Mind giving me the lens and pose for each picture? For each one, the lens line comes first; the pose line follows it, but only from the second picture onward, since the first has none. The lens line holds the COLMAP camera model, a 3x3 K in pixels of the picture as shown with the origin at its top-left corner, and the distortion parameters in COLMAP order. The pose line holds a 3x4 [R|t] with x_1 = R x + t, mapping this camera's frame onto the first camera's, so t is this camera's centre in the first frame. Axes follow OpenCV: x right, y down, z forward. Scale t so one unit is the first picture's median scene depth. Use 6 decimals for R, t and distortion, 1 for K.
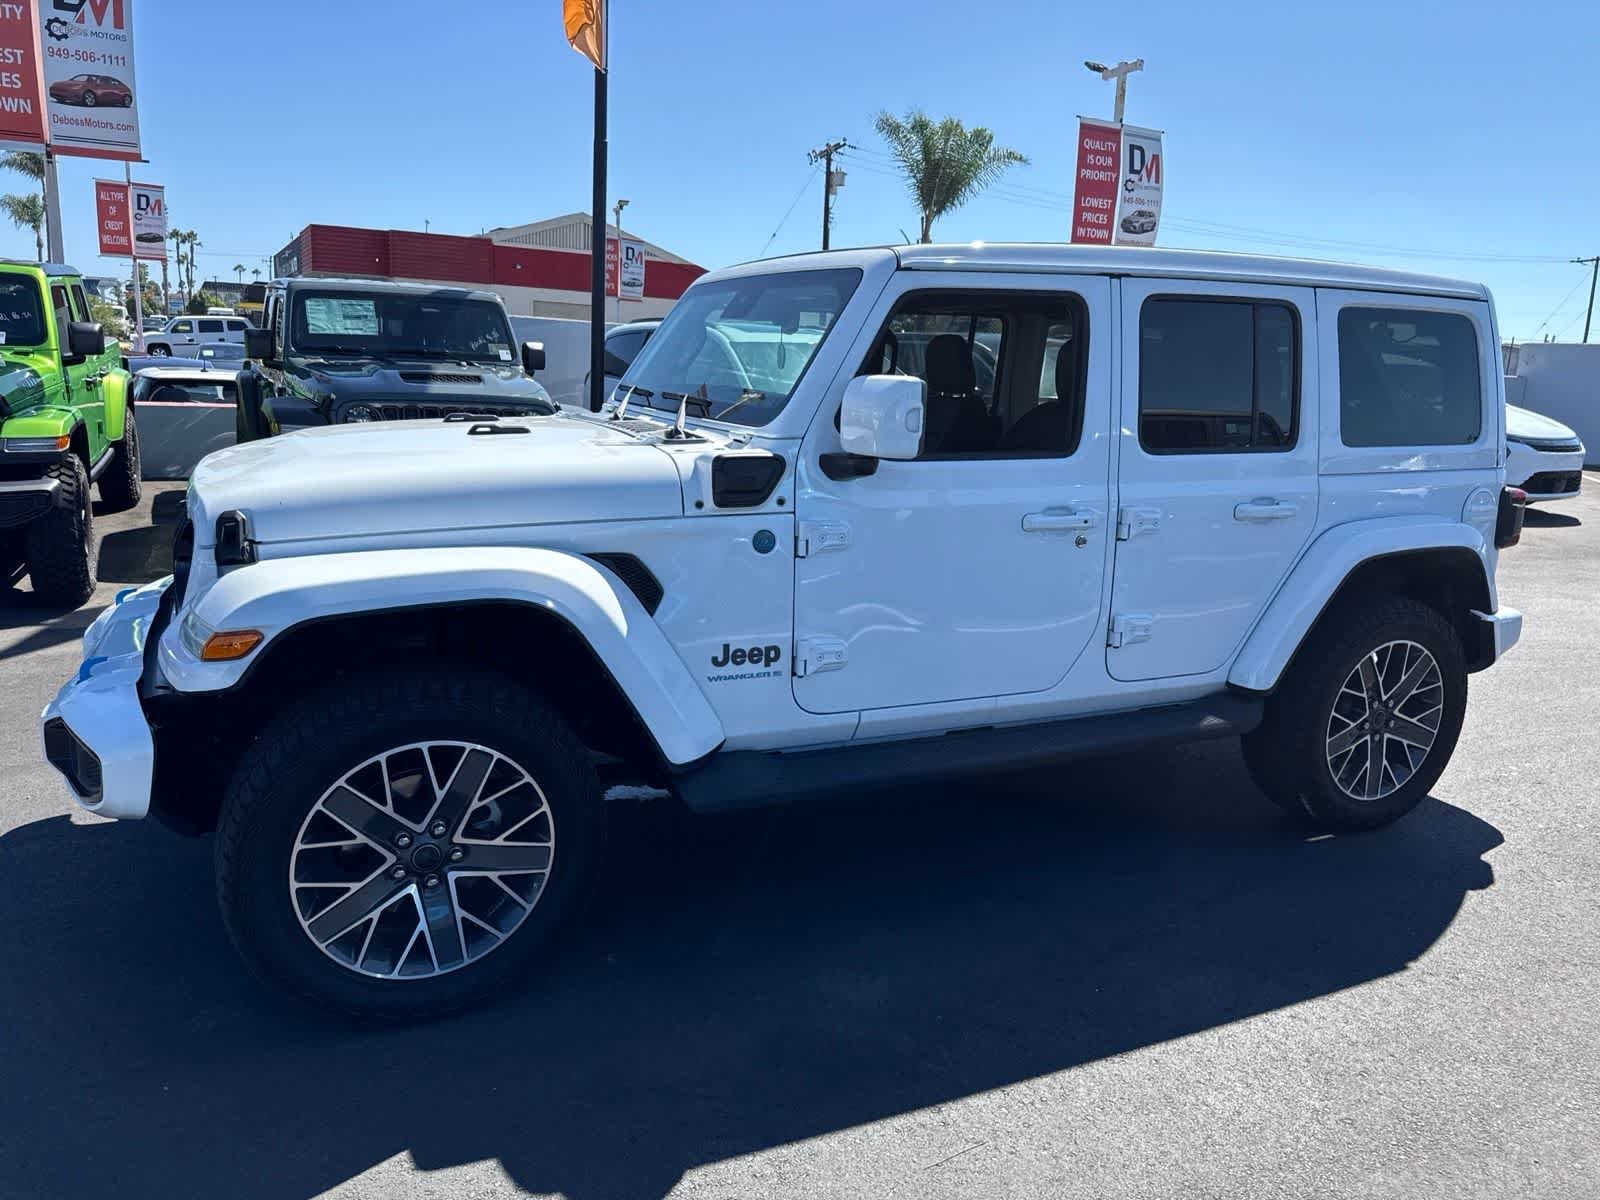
lens RADIAL K [[1138.0, 0, 808.2], [0, 1138.0, 604.2], [0, 0, 1]] dist [0.027107, -0.029591]
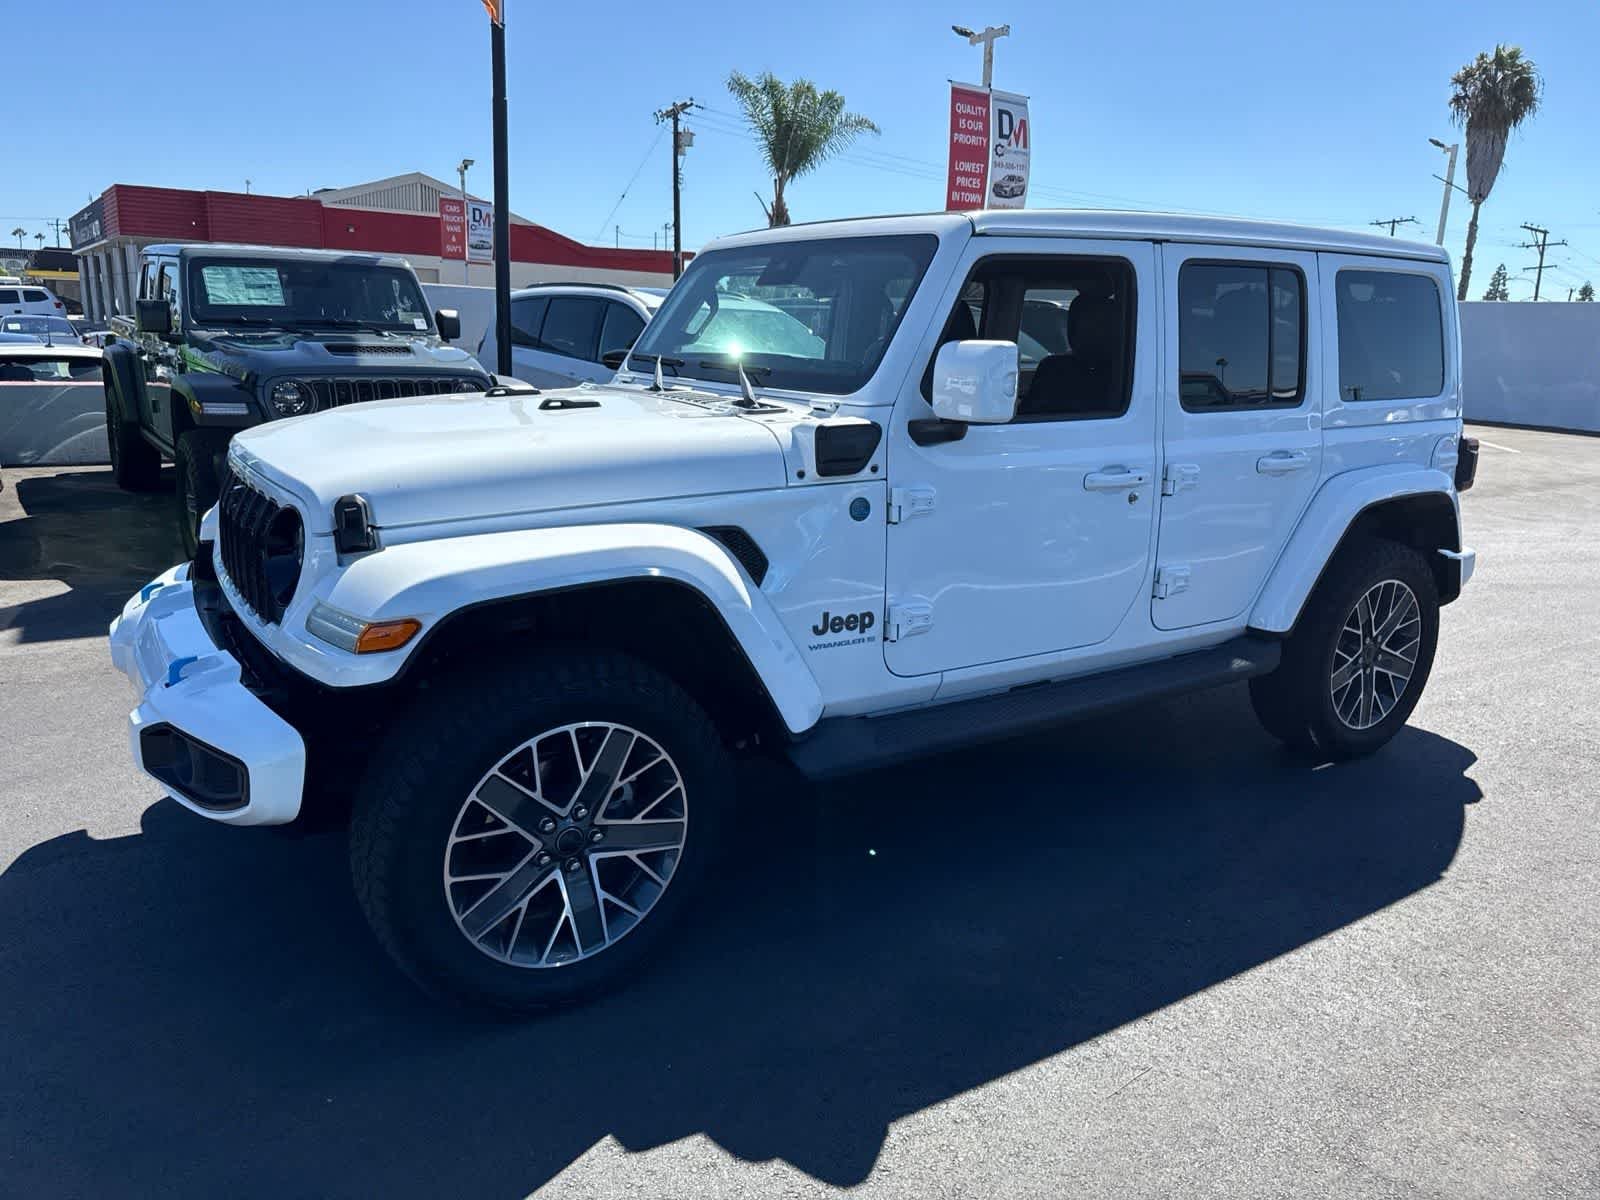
lens RADIAL K [[1138.0, 0, 808.3], [0, 1138.0, 603.1], [0, 0, 1]] dist [0.027107, -0.029591]
pose [[0.989586, -0.046144, 0.136344, -0.200017], [0.042183, 0.998604, 0.031798, -0.004789], [-0.137621, -0.025715, 0.990151, 0.003577]]
